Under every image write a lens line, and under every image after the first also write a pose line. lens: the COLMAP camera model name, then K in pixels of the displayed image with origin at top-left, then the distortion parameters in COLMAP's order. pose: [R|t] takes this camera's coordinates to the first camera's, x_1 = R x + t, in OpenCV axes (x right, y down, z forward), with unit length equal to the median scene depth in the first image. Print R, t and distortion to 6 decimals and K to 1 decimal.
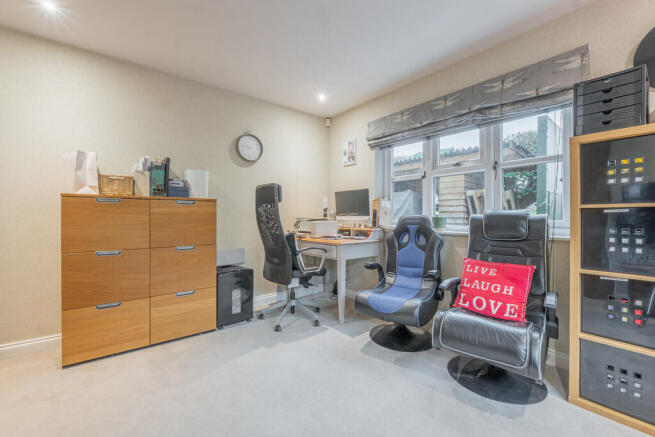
lens RADIAL K [[275.5, 0, 325.4], [0, 275.5, 216.5], [0, 0, 1]] dist [-0.001211, -0.000464]
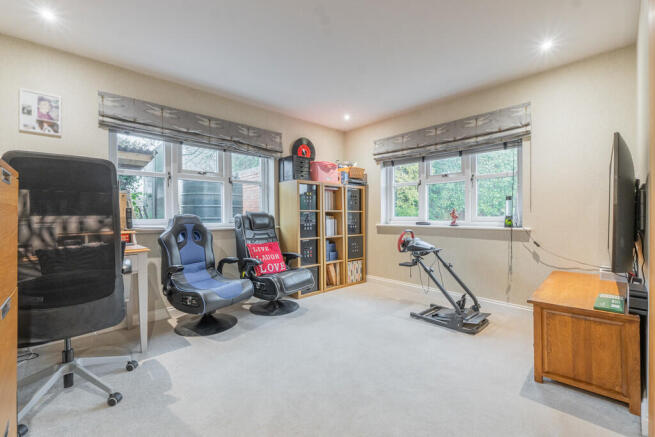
lens RADIAL K [[275.5, 0, 325.4], [0, 275.5, 217.7], [0, 0, 1]] dist [-0.001211, -0.000464]
pose [[-0.073668, -0.011794, 0.997213, -0.915725], [0.004203, 0.999918, 0.012137, -0.004851], [-0.997274, 0.005086, -0.073612, 0.644008]]
